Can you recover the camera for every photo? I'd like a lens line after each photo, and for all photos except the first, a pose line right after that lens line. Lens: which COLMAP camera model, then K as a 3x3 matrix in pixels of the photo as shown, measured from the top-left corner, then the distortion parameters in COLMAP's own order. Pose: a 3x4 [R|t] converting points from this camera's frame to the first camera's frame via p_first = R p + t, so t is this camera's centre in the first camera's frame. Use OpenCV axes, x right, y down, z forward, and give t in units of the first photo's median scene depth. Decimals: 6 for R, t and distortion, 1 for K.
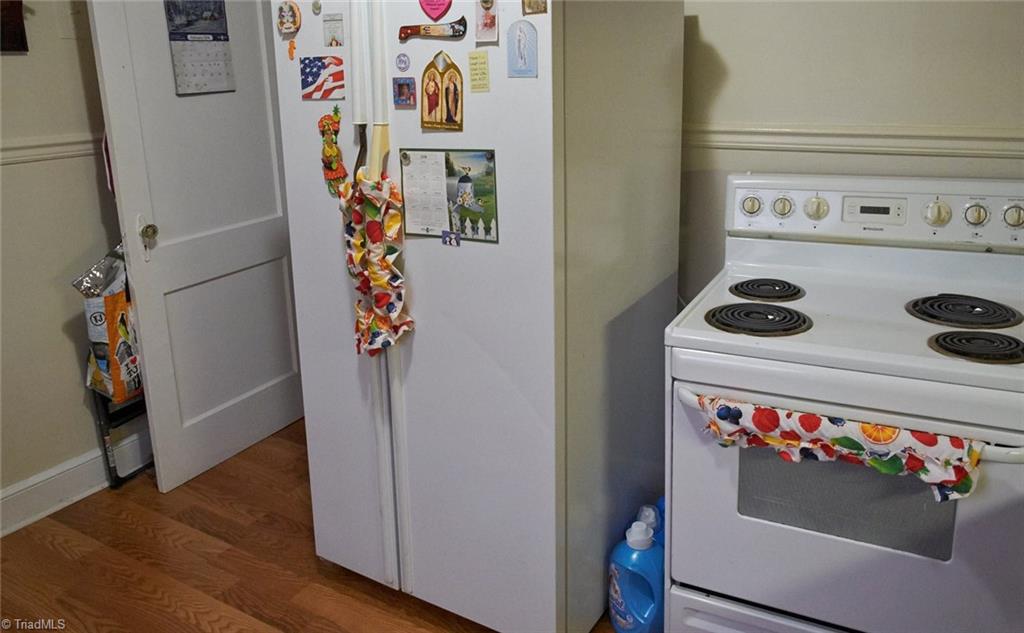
lens RADIAL K [[860.8, 0, 511.9], [0, 860.8, 313.2], [0, 0, 1]] dist [-0.008491, -0.000606]
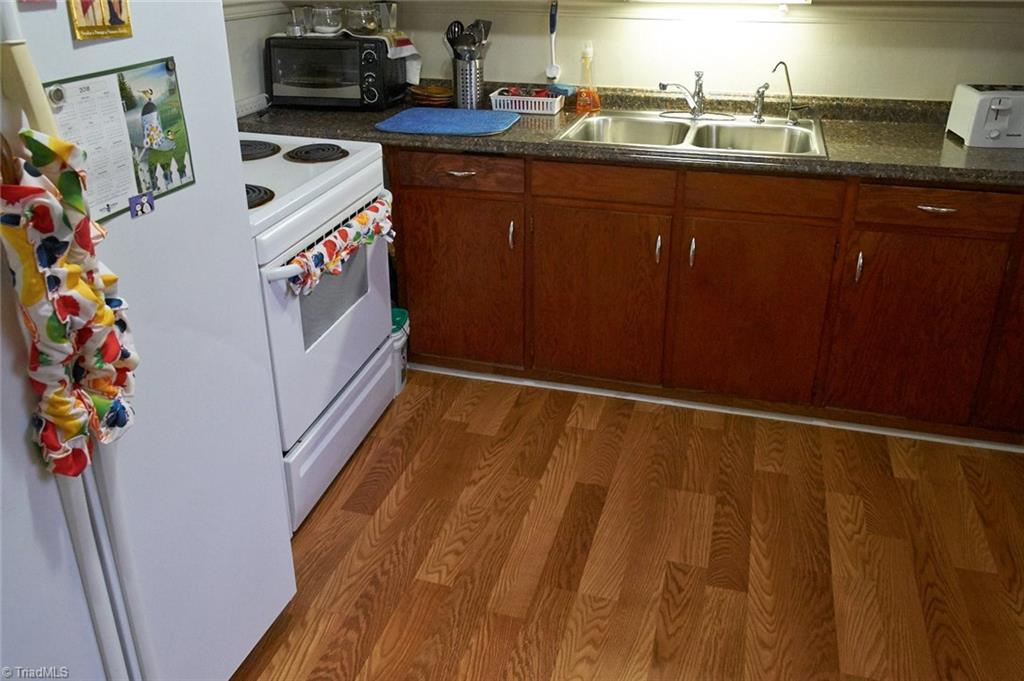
lens RADIAL K [[846.3, 0, 509.7], [0, 846.3, 341.5], [0, 0, 1]] dist [0.004791, 0.009561]
pose [[-0.307492, -0.387313, 0.869159, -0.799284], [0.253195, 0.847180, 0.467095, -0.239259], [-0.917246, 0.363695, -0.162436, 0.904877]]
